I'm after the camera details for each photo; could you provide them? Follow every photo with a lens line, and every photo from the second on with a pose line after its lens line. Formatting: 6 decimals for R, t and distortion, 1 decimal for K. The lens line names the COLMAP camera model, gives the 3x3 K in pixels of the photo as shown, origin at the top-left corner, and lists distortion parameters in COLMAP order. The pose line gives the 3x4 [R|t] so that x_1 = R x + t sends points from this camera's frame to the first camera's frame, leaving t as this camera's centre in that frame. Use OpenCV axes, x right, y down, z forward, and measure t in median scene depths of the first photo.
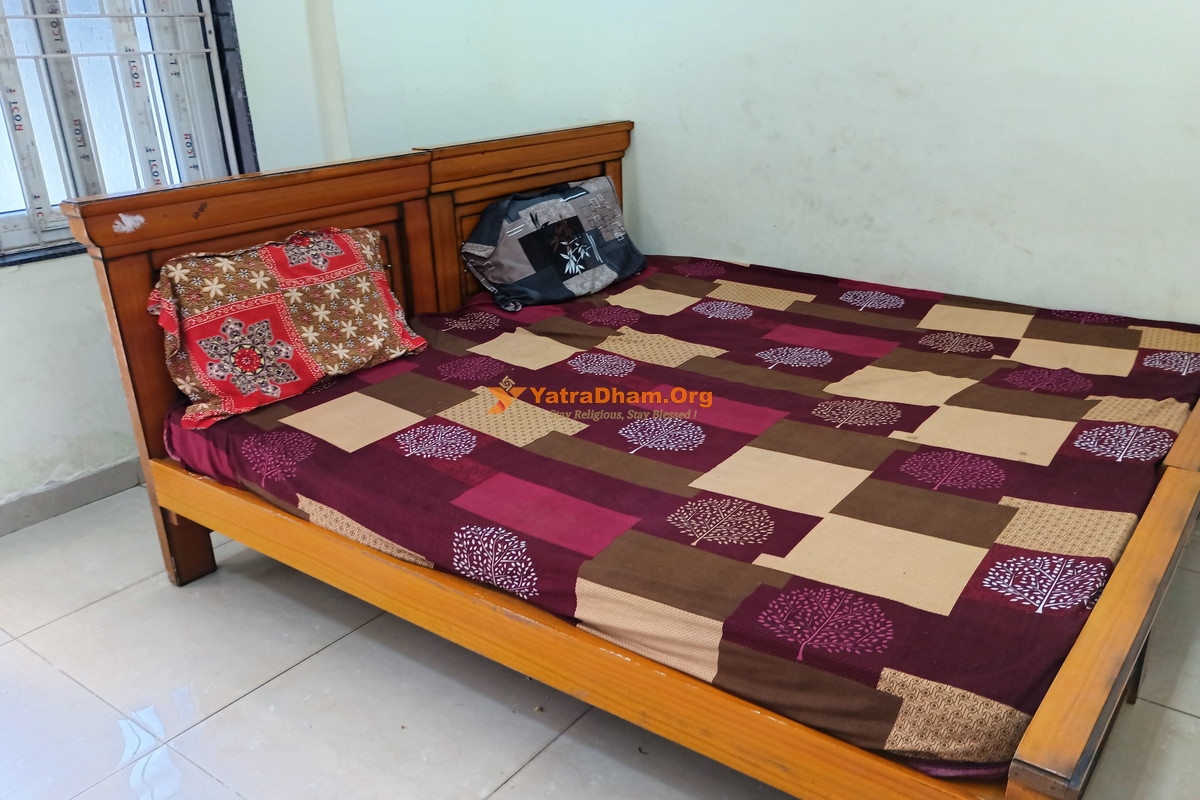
lens RADIAL K [[1025.0, 0, 600.0], [0, 1025.0, 400.0], [0, 0, 1]] dist [0.070129, -0.108025]
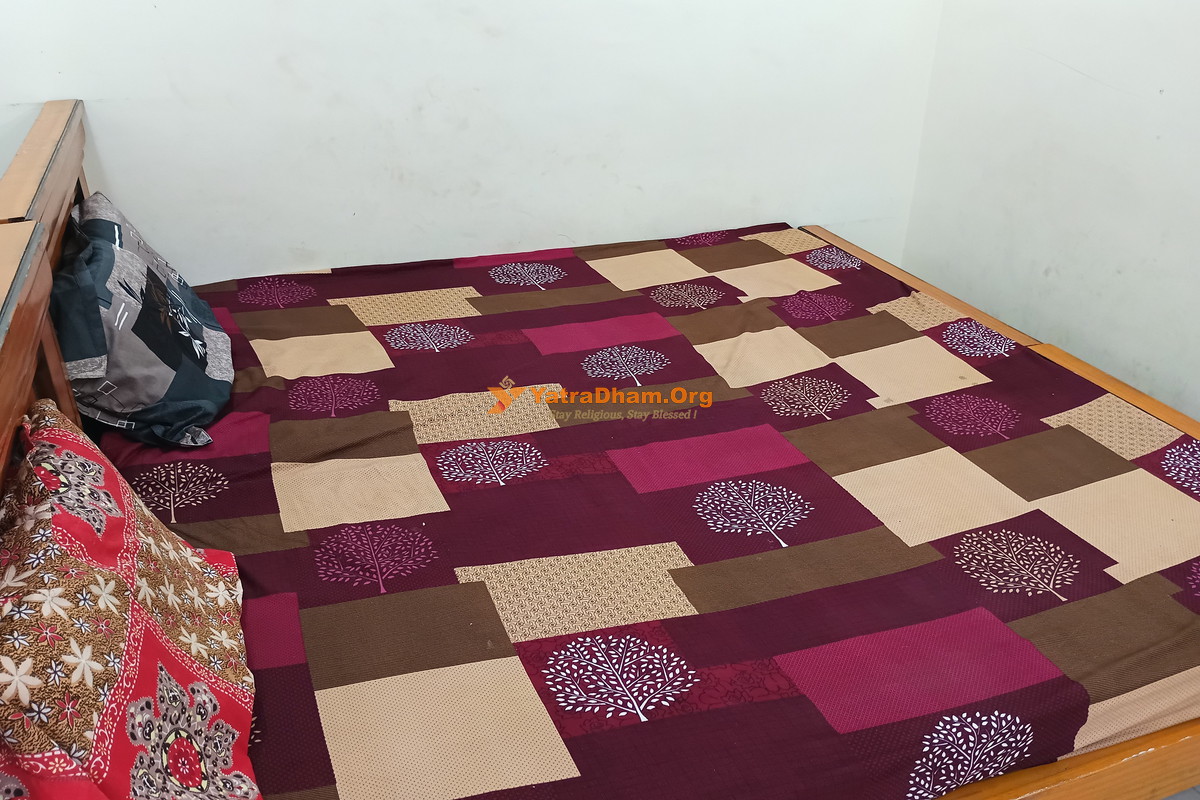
lens RADIAL K [[1025.0, 0, 600.0], [0, 1025.0, 400.0], [0, 0, 1]] dist [0.070129, -0.108025]
pose [[0.528681, -0.354634, 0.771188, -0.440172], [0.273351, 0.931272, 0.240855, -0.201838], [-0.803601, 0.083470, 0.589286, 0.465512]]
